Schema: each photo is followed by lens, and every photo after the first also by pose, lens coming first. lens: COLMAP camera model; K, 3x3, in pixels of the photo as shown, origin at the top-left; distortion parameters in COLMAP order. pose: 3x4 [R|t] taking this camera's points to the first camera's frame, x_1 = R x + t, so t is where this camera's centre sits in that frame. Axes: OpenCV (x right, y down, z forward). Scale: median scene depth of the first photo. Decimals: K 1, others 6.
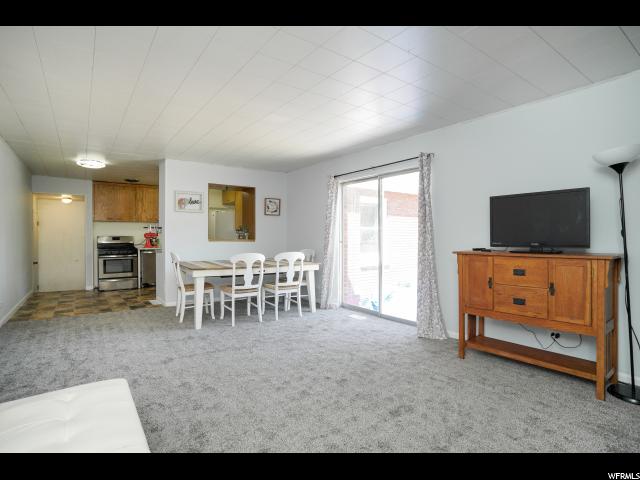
lens RADIAL K [[330.1, 0, 320.3], [0, 330.1, 238.1], [0, 0, 1]] dist [-0.048536, 0.003739]
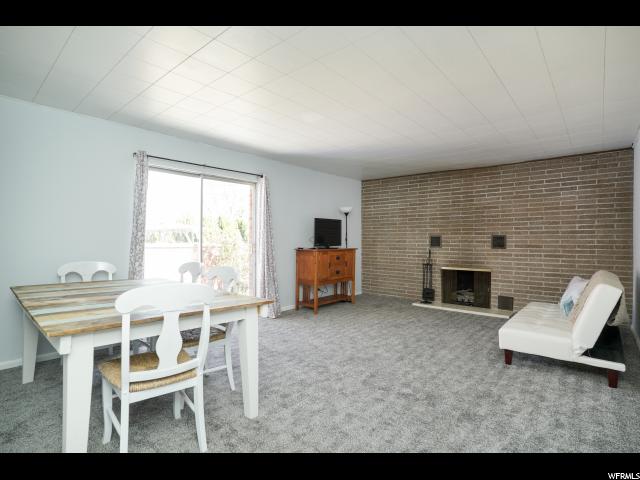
lens RADIAL K [[330.1, 0, 316.9], [0, 330.1, 237.8], [0, 0, 1]] dist [-0.048536, 0.003739]
pose [[-0.210551, 0.014994, 0.977468, -1.233926], [0.008434, 0.999873, -0.013521, 0.004192], [-0.977546, 0.005397, -0.210651, 1.365902]]
